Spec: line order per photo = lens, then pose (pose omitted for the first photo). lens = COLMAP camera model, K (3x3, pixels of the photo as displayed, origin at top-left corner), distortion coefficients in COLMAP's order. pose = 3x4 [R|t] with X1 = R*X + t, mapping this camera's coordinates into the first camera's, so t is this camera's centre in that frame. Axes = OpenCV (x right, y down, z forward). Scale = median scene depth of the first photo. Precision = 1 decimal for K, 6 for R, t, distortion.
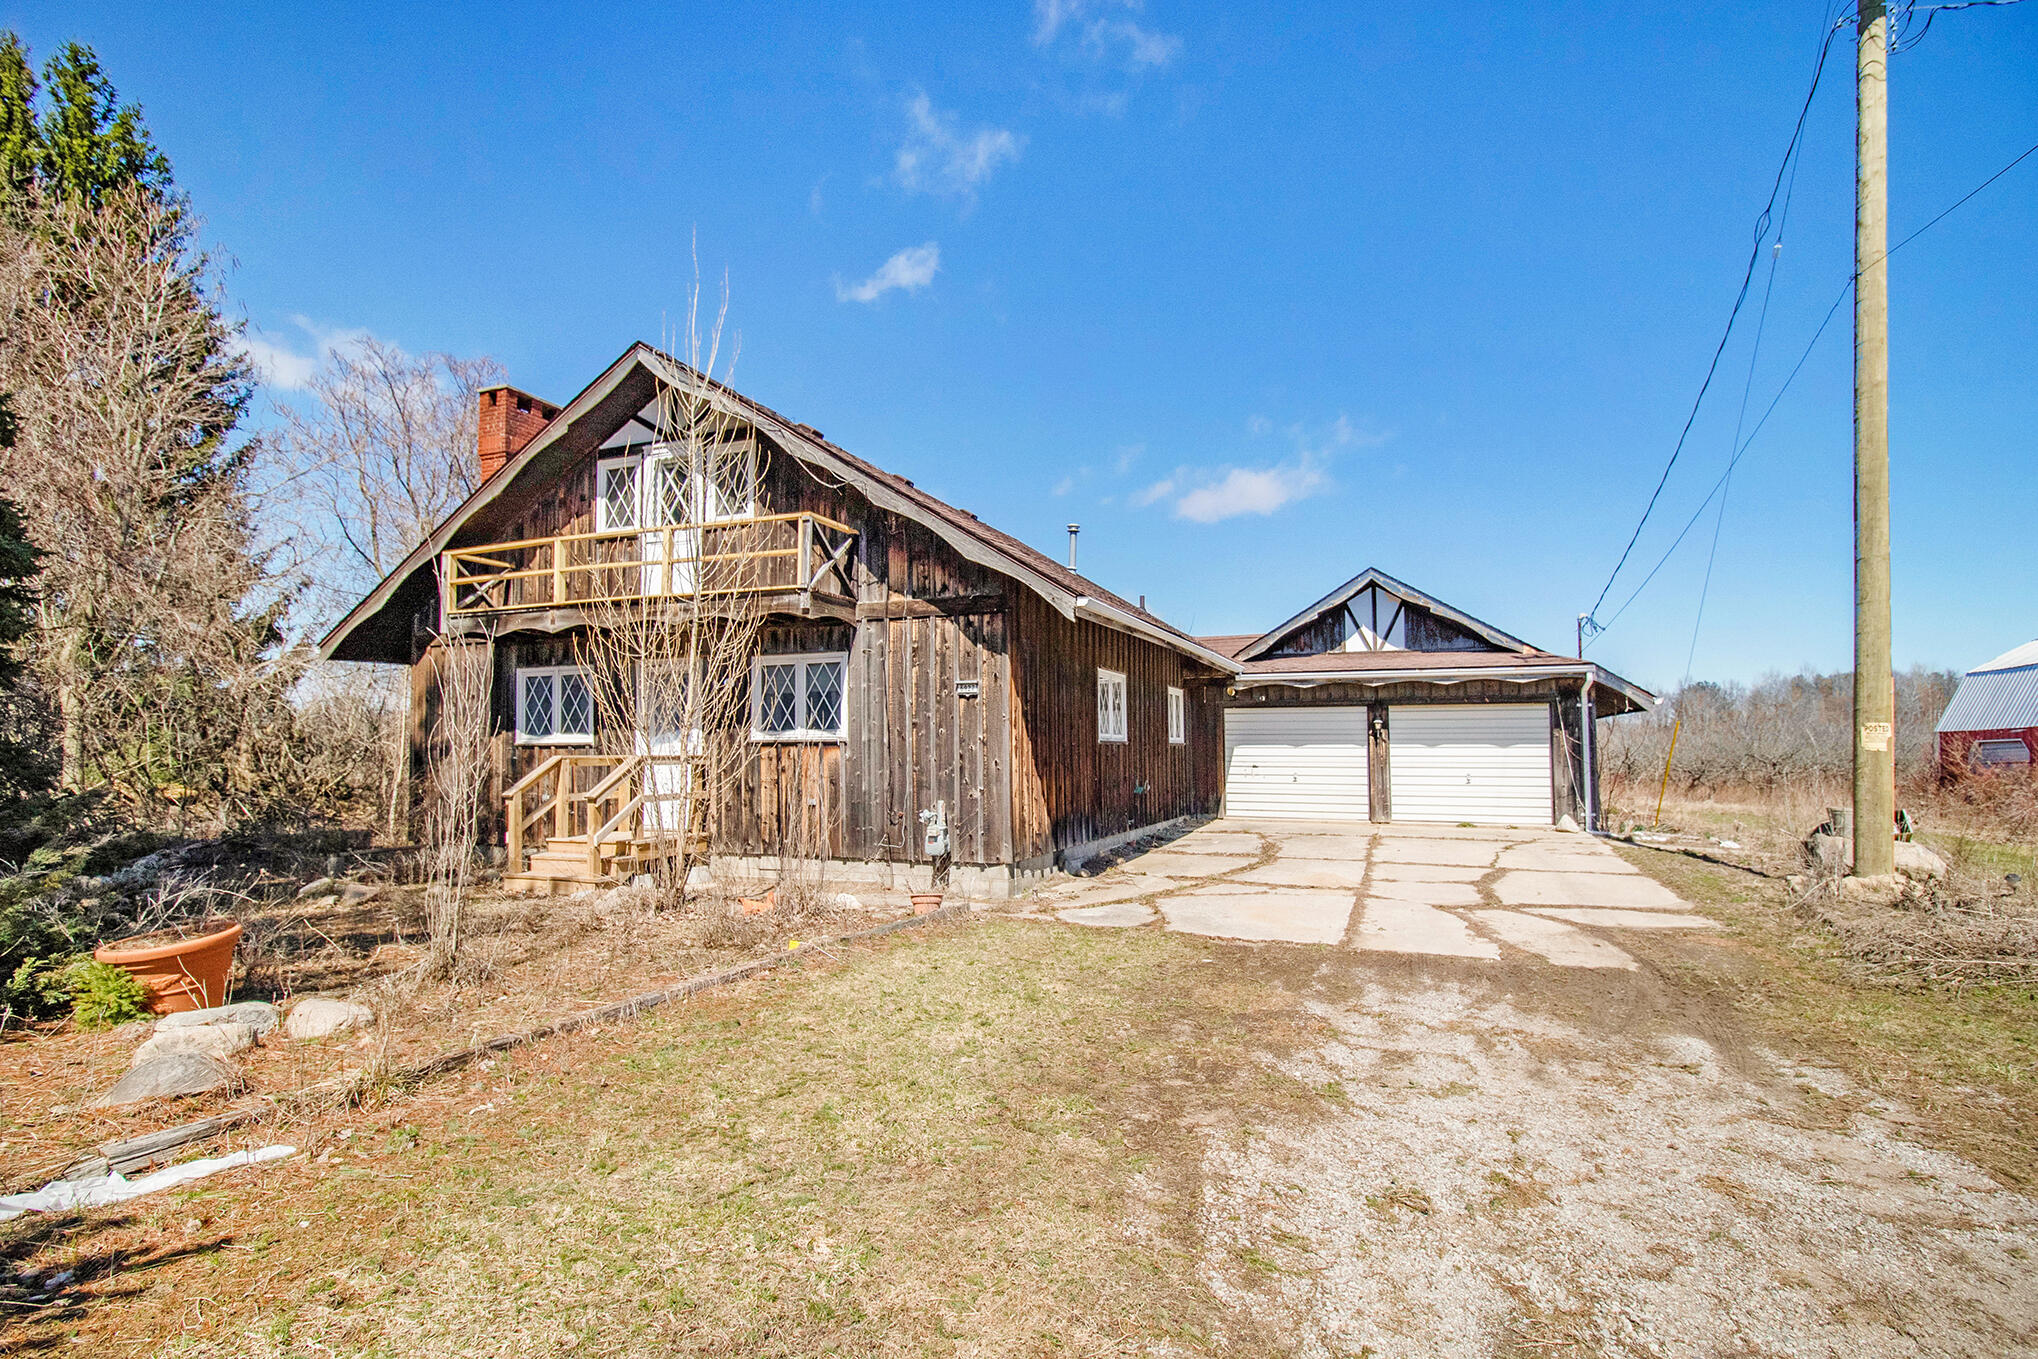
lens RADIAL K [[949.1, 0, 1027.8], [0, 949.1, 716.2], [0, 0, 1]] dist [-0.006143, -0.001293]
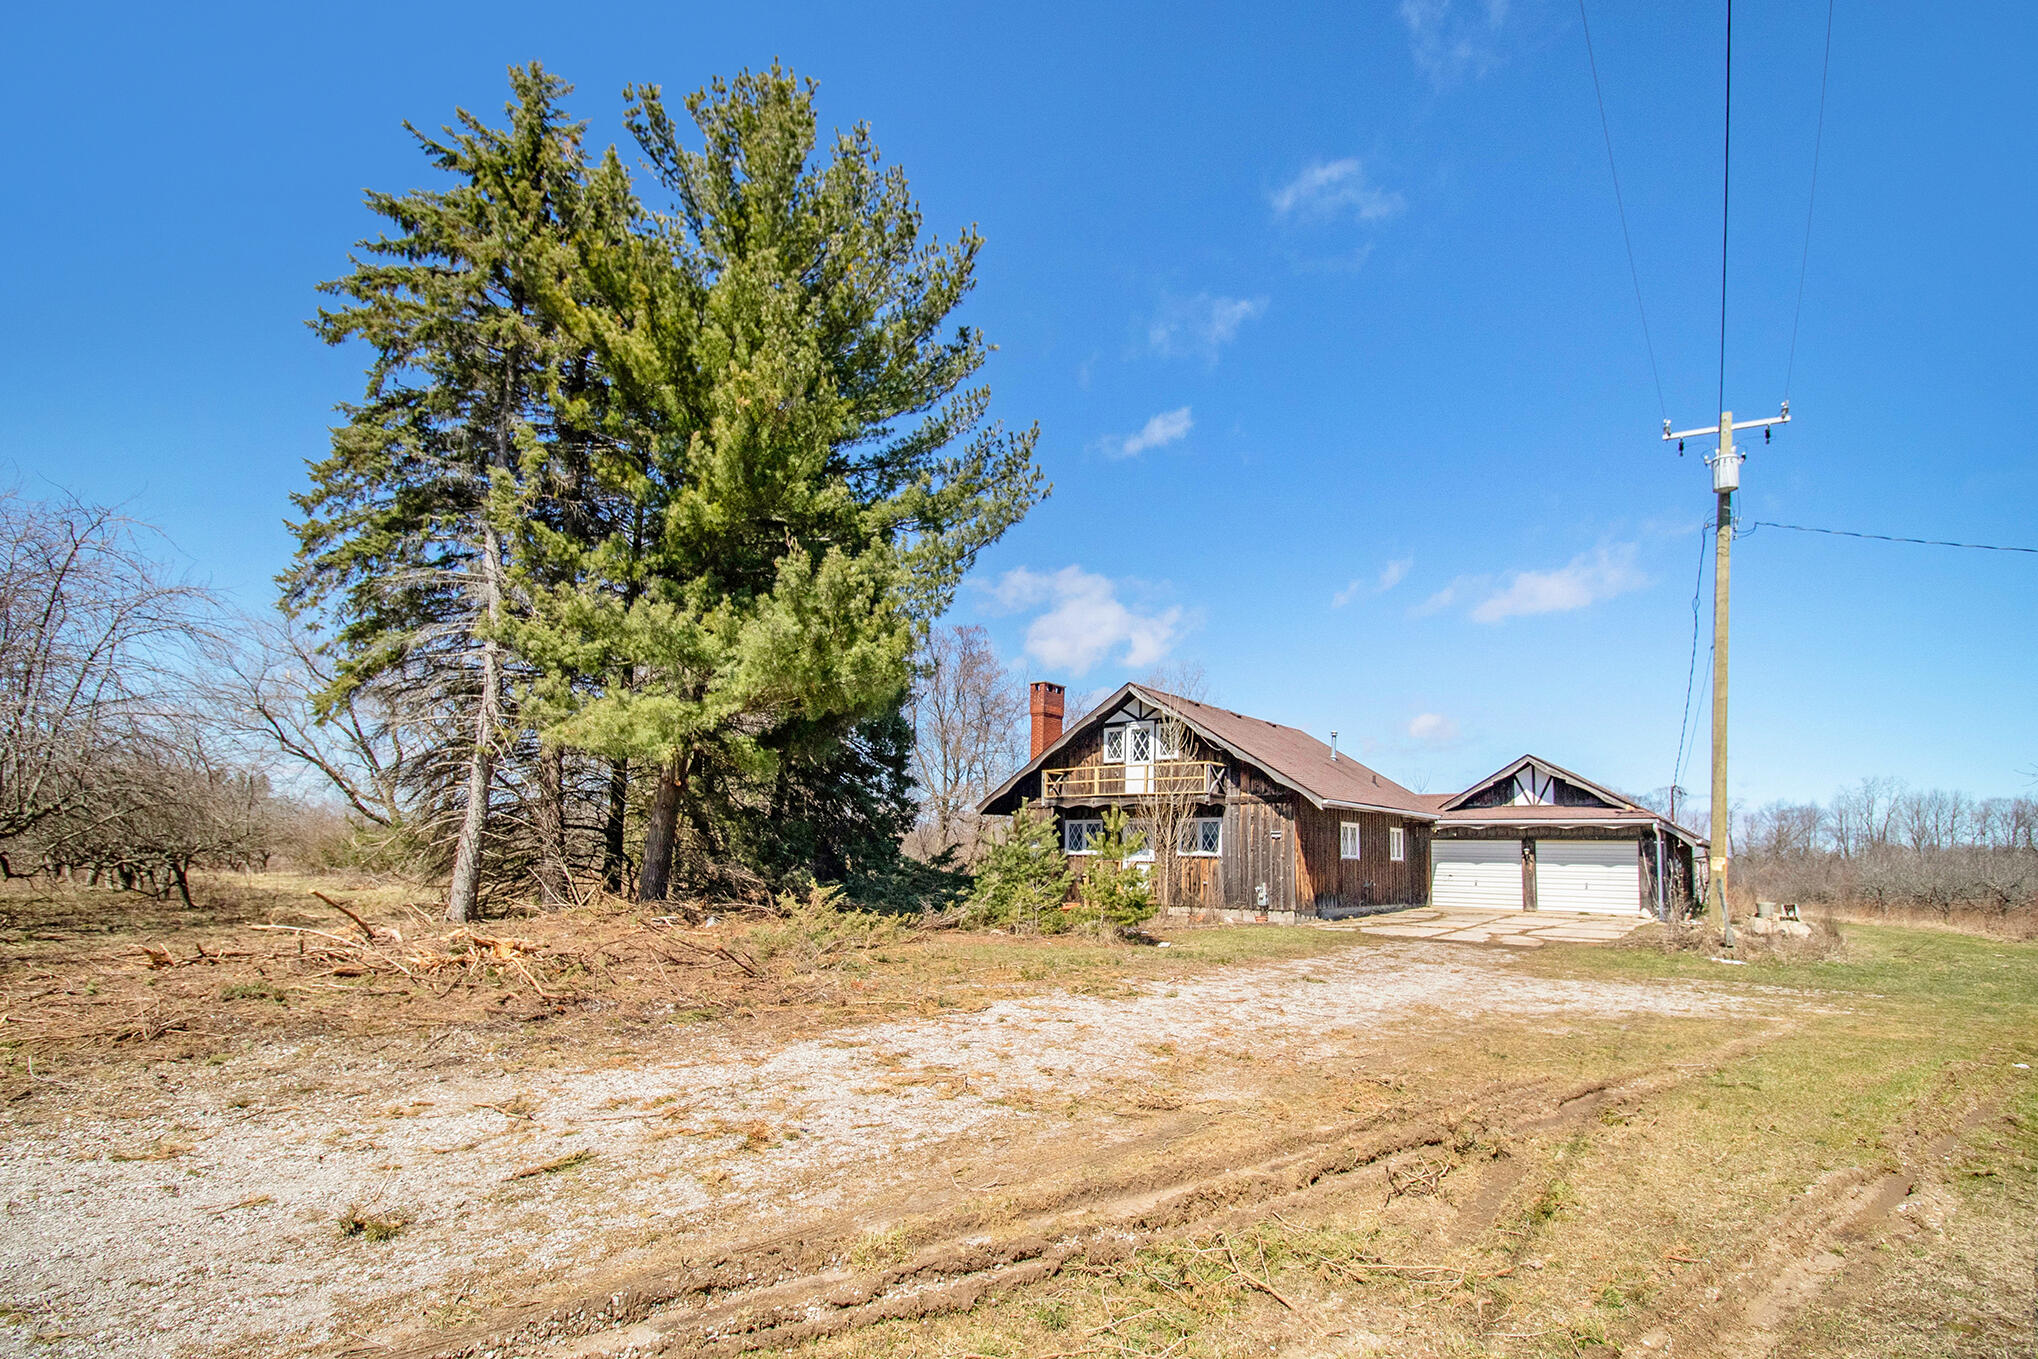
lens RADIAL K [[949.1, 0, 1031.5], [0, 949.1, 788.6], [0, 0, 1]] dist [-0.006143, -0.001293]
pose [[0.956960, -0.000654, -0.290218, 0.029470], [-0.011297, 0.999156, -0.039504, -0.034575], [0.289999, 0.041082, 0.956145, -1.101517]]
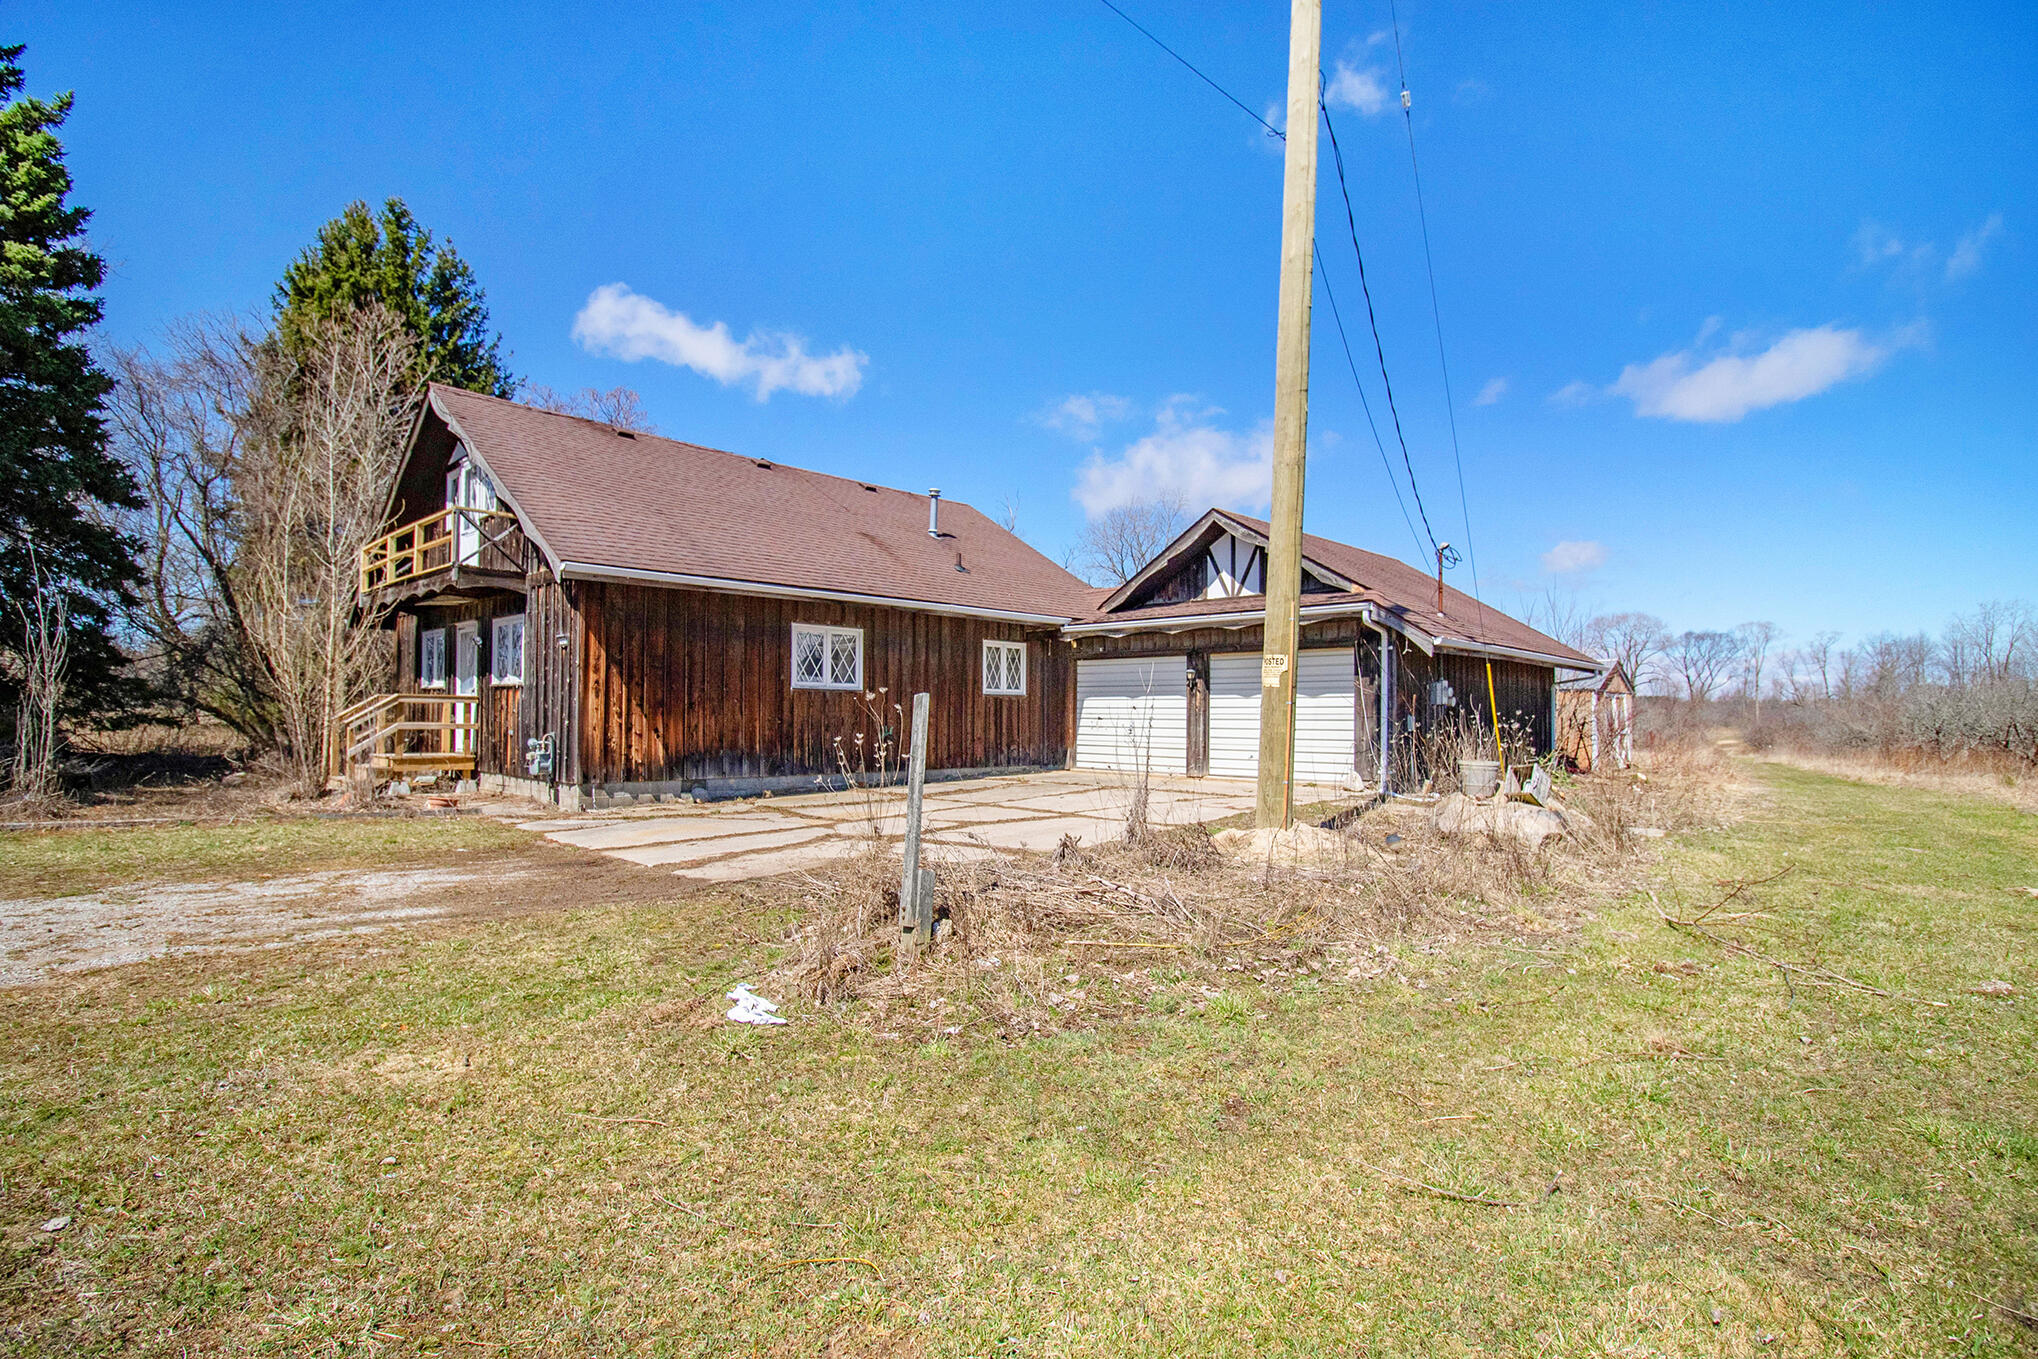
lens RADIAL K [[949.1, 0, 1010.5], [0, 949.1, 692.7], [0, 0, 1]] dist [-0.006143, -0.001293]
pose [[0.928028, -0.004246, -0.372485, 0.736632], [0.008881, 0.999903, 0.010728, 0.020488], [0.372404, -0.013264, 0.927976, 0.062755]]
